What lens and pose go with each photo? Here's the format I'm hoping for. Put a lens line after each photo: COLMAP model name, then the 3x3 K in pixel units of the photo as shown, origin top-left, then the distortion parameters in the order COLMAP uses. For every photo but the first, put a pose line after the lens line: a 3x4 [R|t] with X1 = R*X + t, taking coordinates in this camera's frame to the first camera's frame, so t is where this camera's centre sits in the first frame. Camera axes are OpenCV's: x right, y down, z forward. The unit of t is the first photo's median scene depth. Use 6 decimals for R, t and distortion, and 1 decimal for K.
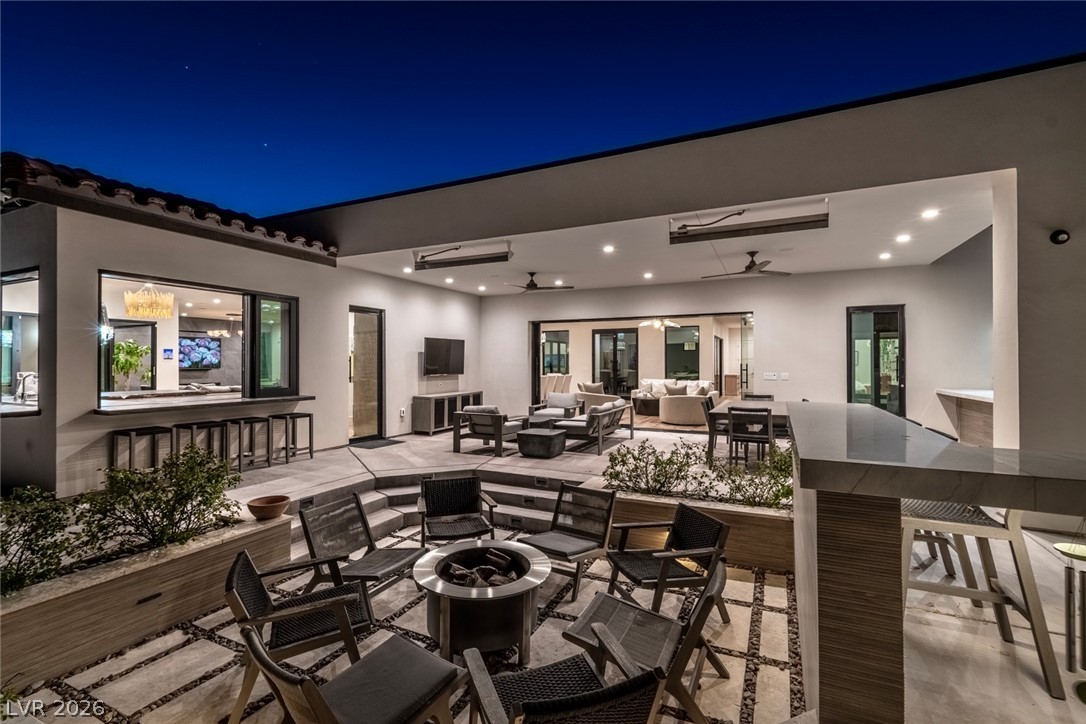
lens RADIAL K [[494.2, 0, 541.5], [0, 494.2, 358.3], [0, 0, 1]] dist [0.003243, -0.000405]
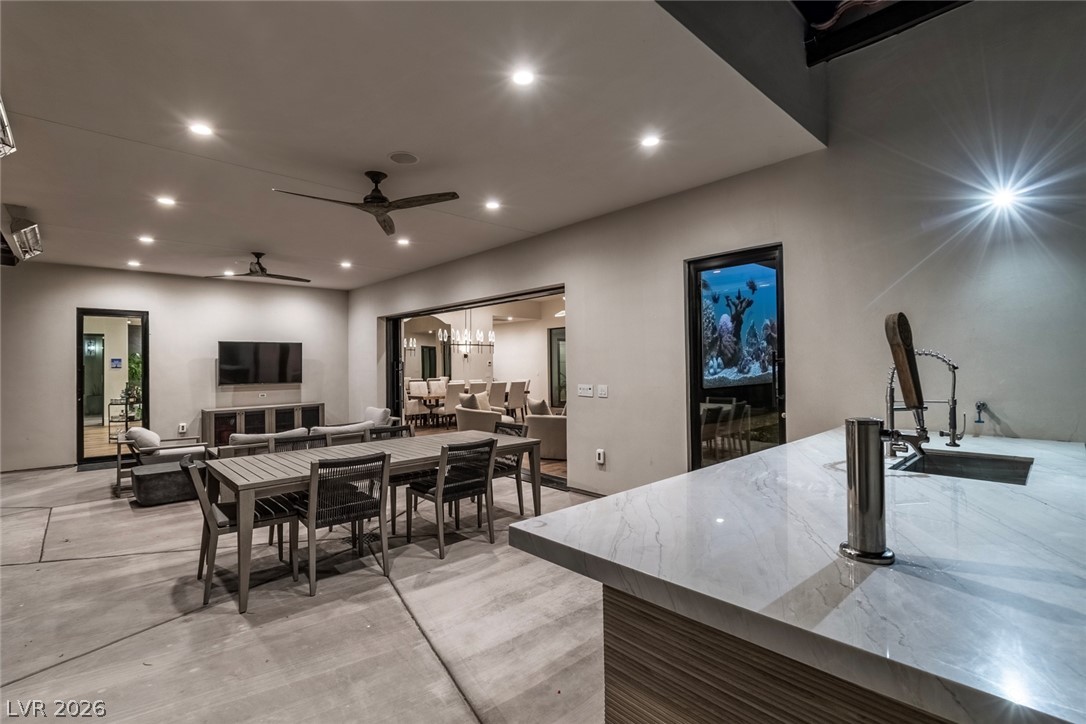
lens RADIAL K [[500.6, 0, 534.1], [0, 500.6, 363.1], [0, 0, 1]] dist [-0.001390, -0.000042]
pose [[0.923239, -0.013098, -0.384003, 0.633153], [0.016271, 0.999855, 0.005015, 0.000086], [0.383882, -0.010879, 0.923318, 0.425186]]
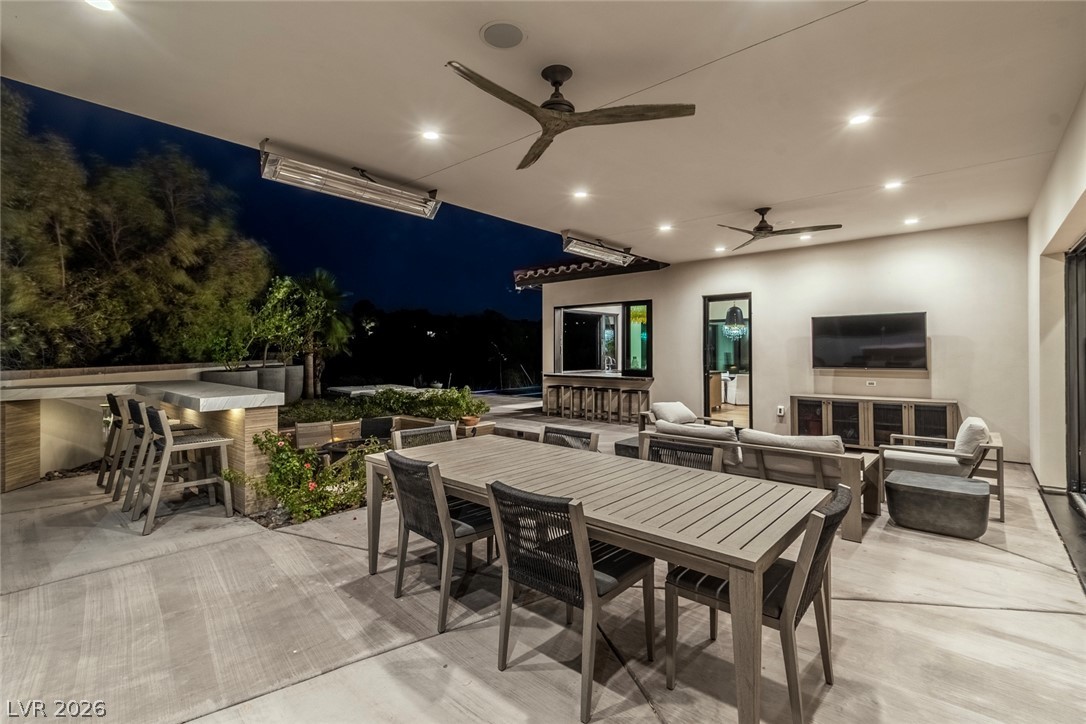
lens RADIAL K [[494.2, 0, 539.7], [0, 494.2, 358.1], [0, 0, 1]] dist [0.003243, -0.000405]
pose [[-0.285484, 0.017456, -0.958225, 0.631123], [0.011355, 0.999826, 0.014831, 0.003566], [0.958316, -0.006647, -0.285632, 0.859495]]
